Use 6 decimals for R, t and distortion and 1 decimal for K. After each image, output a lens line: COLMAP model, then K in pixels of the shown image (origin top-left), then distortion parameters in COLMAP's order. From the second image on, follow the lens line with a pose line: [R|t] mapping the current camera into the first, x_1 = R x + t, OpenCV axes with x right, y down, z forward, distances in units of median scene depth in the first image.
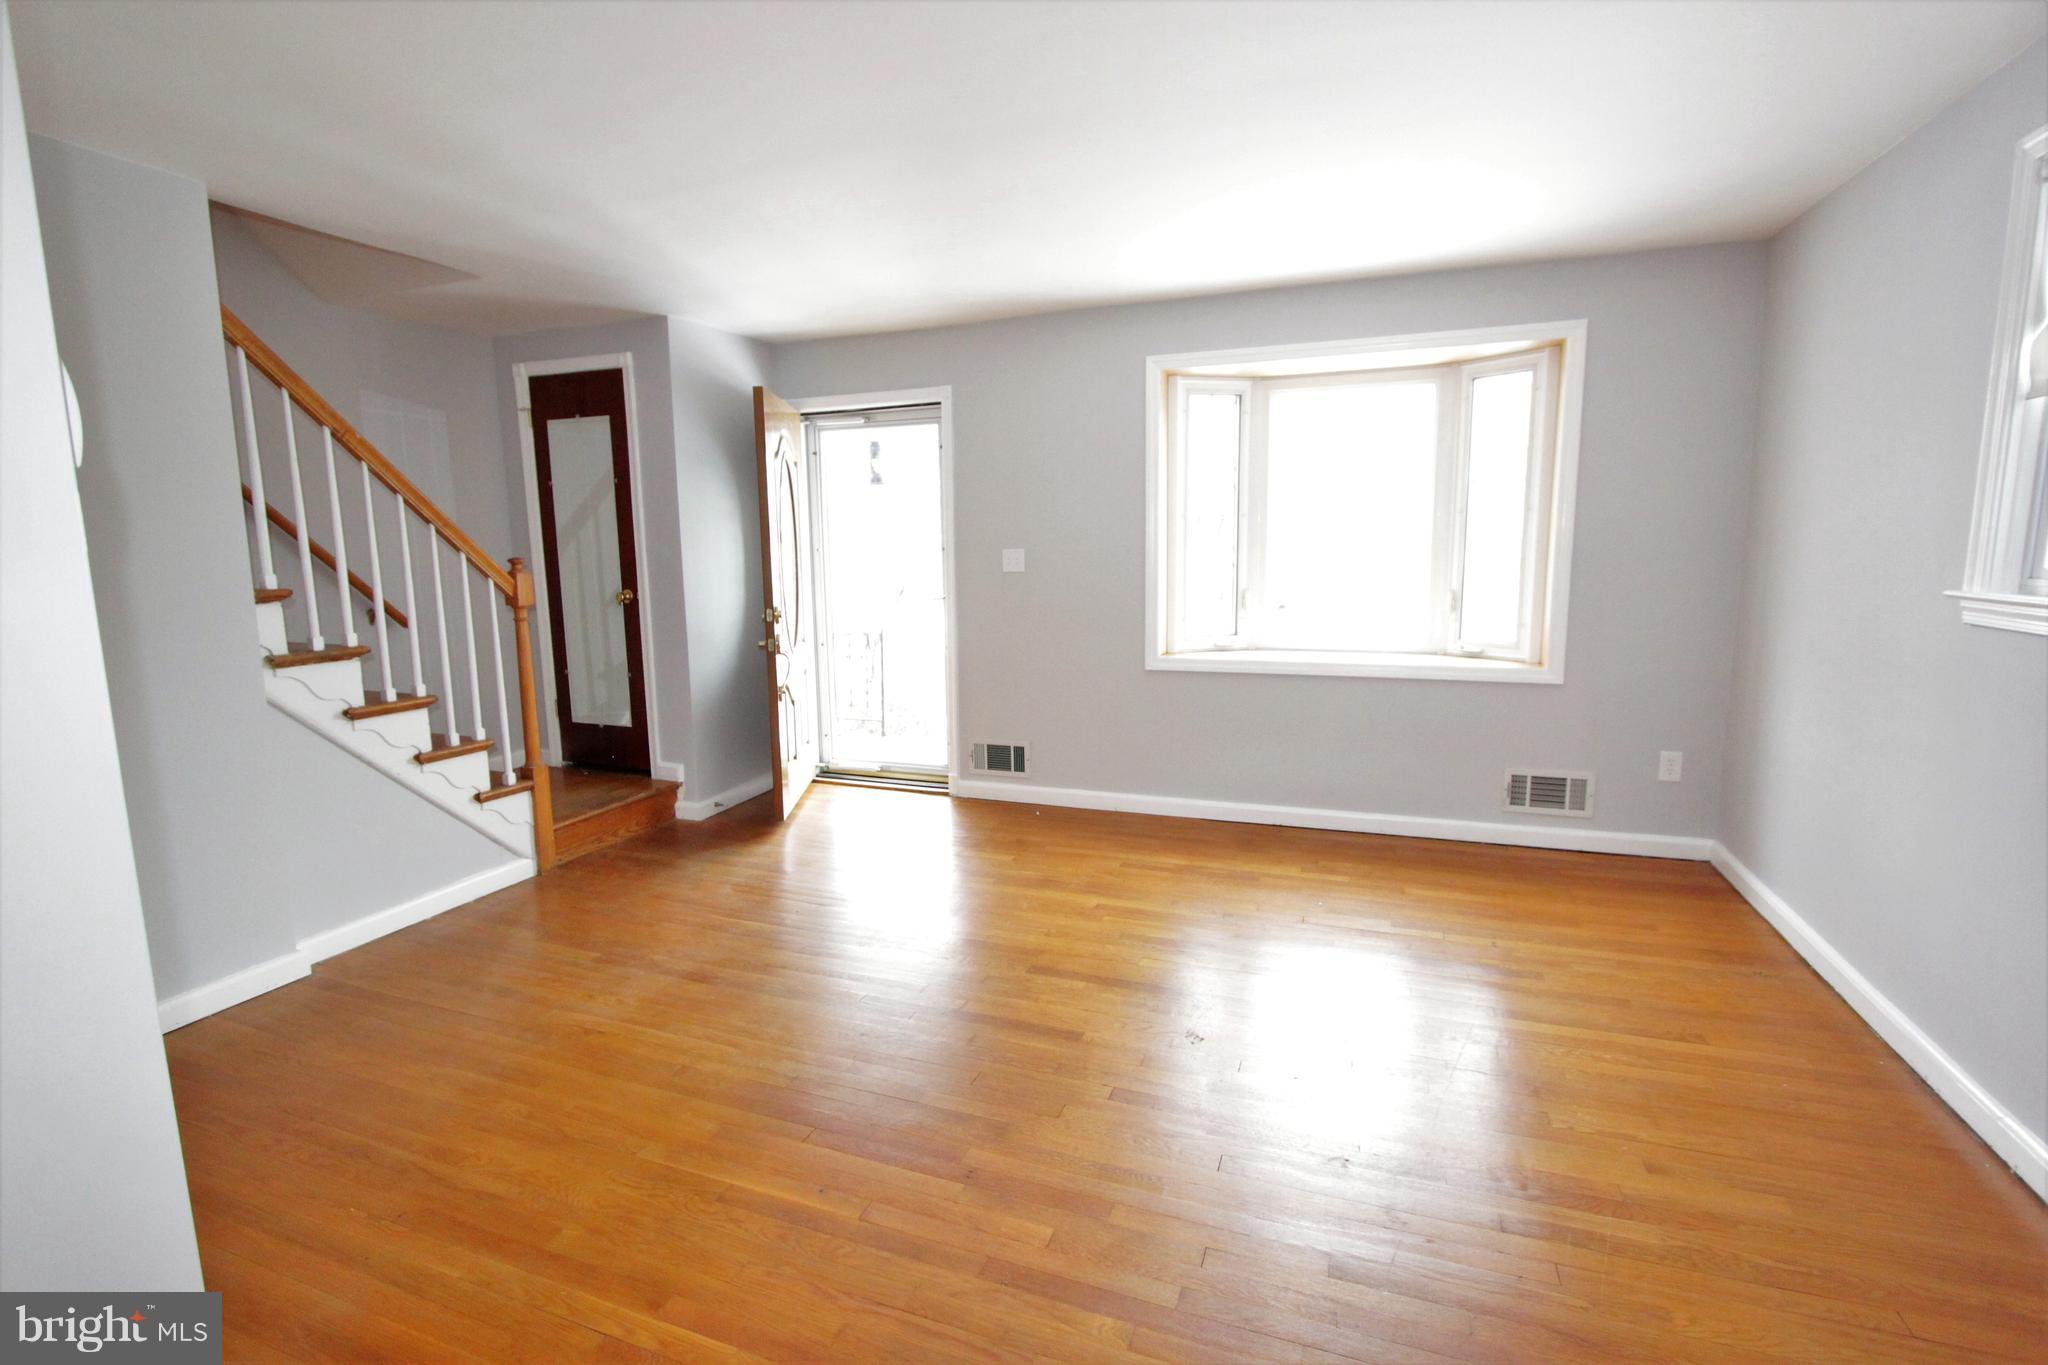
lens RADIAL K [[937.0, 0, 1016.7], [0, 937.0, 680.5], [0, 0, 1]] dist [-0.019317, 0.001174]
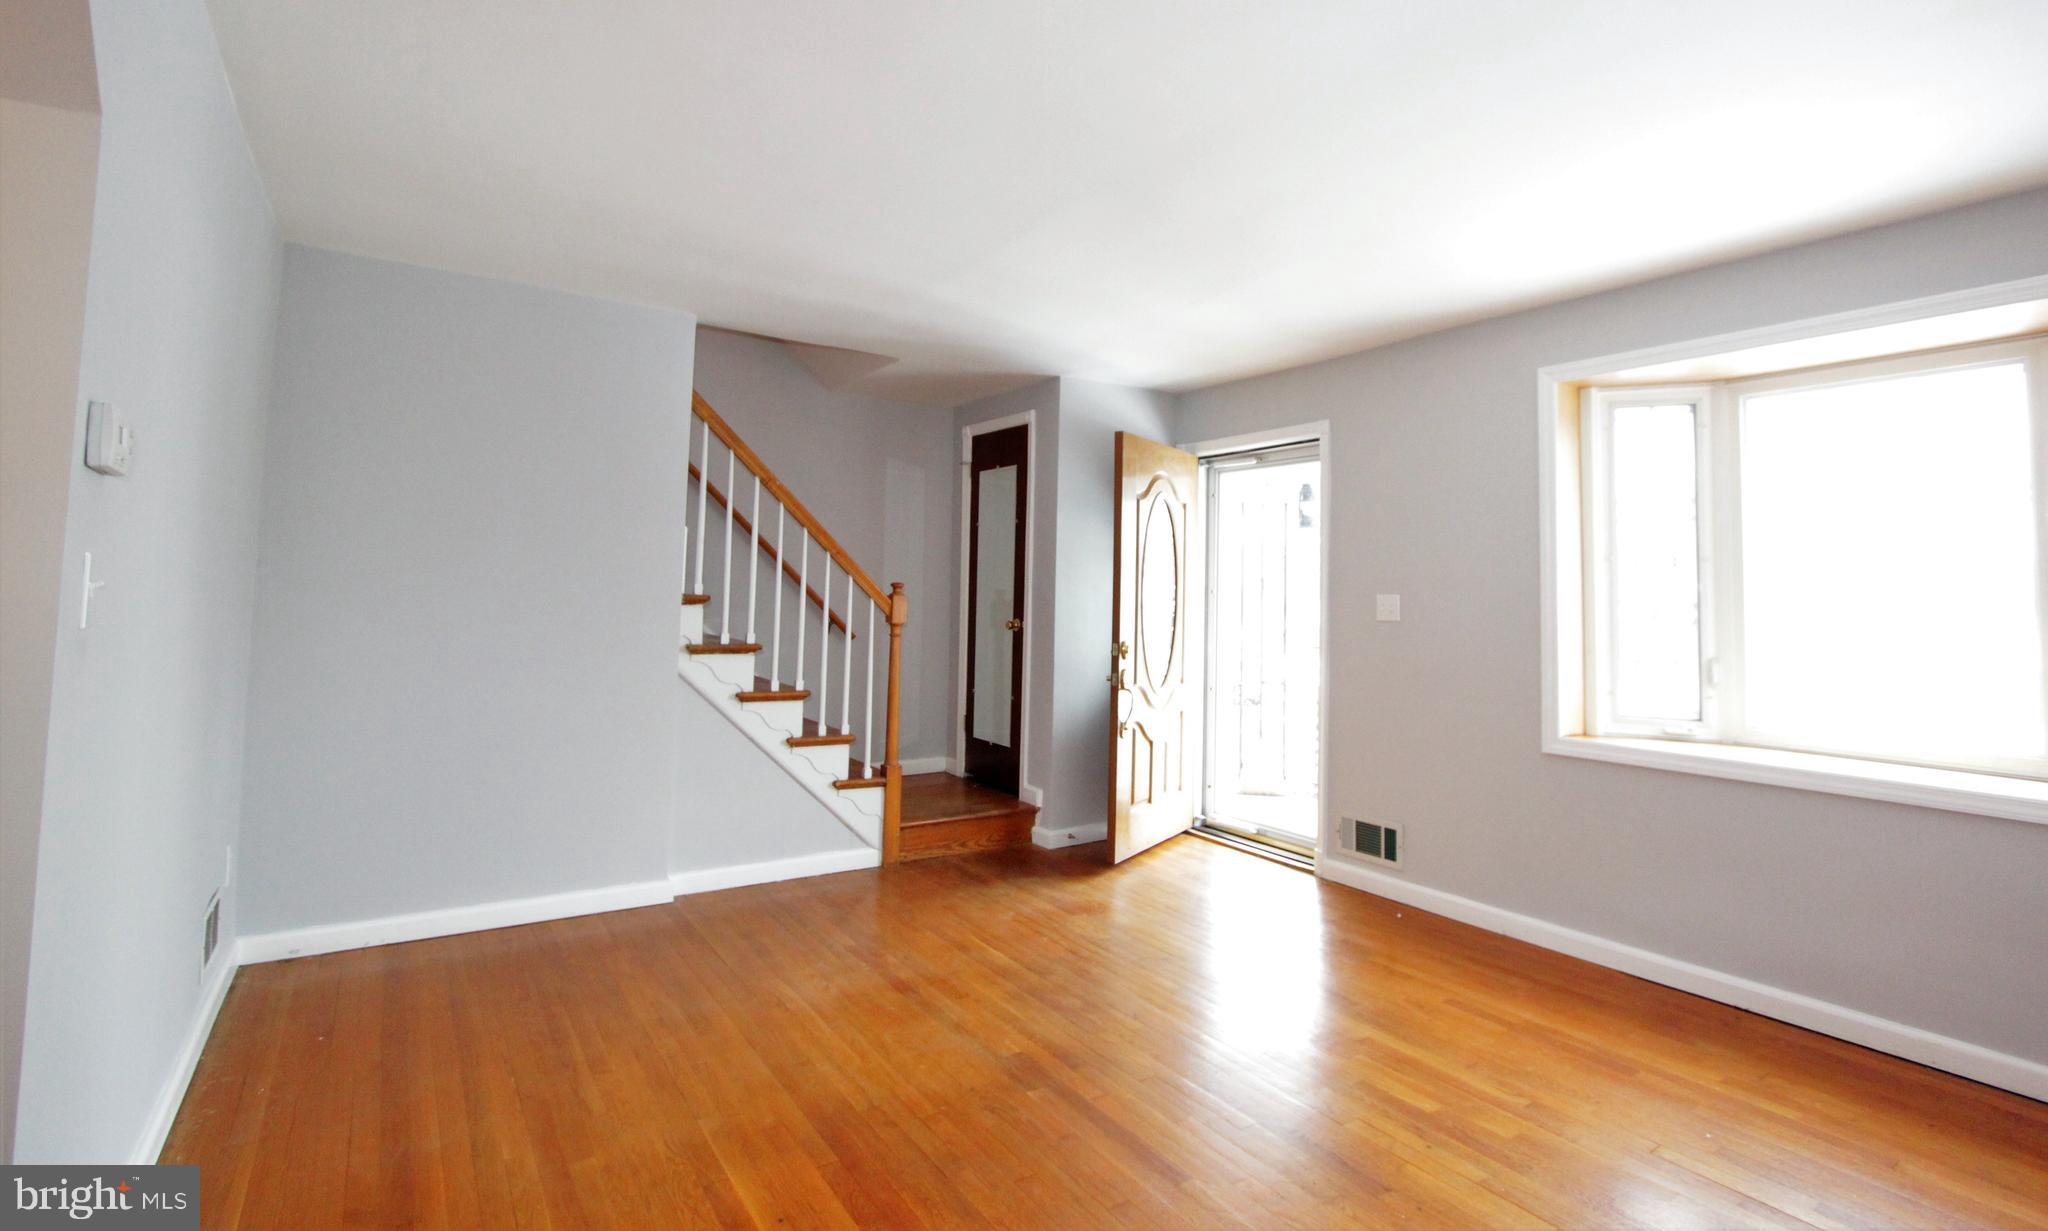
lens RADIAL K [[951.6, 0, 1034.3], [0, 951.6, 540.1], [0, 0, 1]] dist [-0.025441, 0.006508]
pose [[0.819843, 0.000235, -0.572588, 0.285366], [-0.118888, 0.978277, -0.169825, -0.000587], [0.560109, 0.207303, 0.802062, 0.118485]]
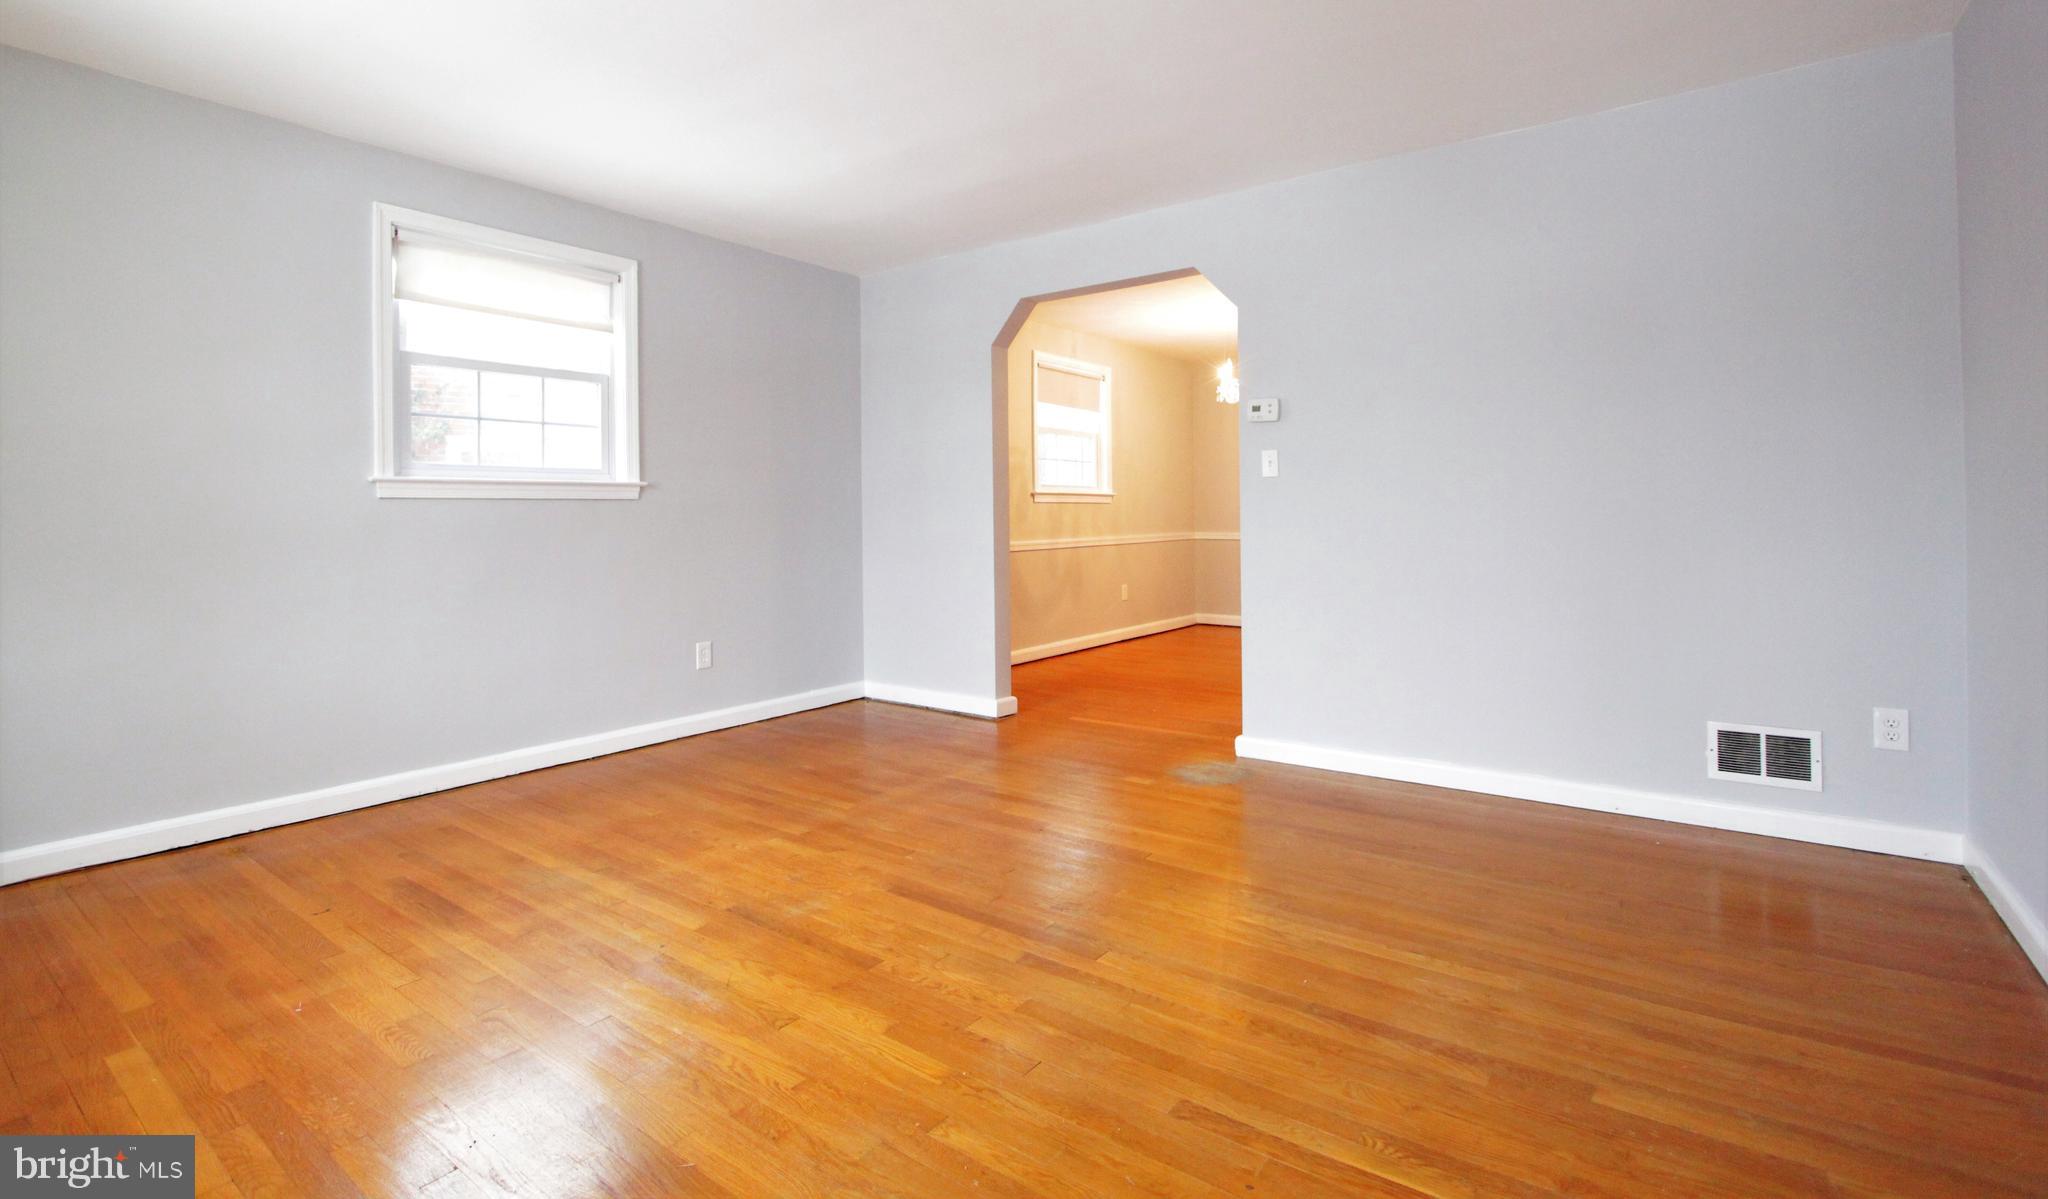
lens RADIAL K [[947.6, 0, 1002.5], [0, 947.6, 507.6], [0, 0, 1]] dist [-0.000767, 0.000147]
pose [[-0.957191, 0.028081, 0.288091, -0.240294], [0.067735, 0.989379, 0.128613, -0.103506], [-0.281420, 0.142621, -0.948927, 1.274682]]
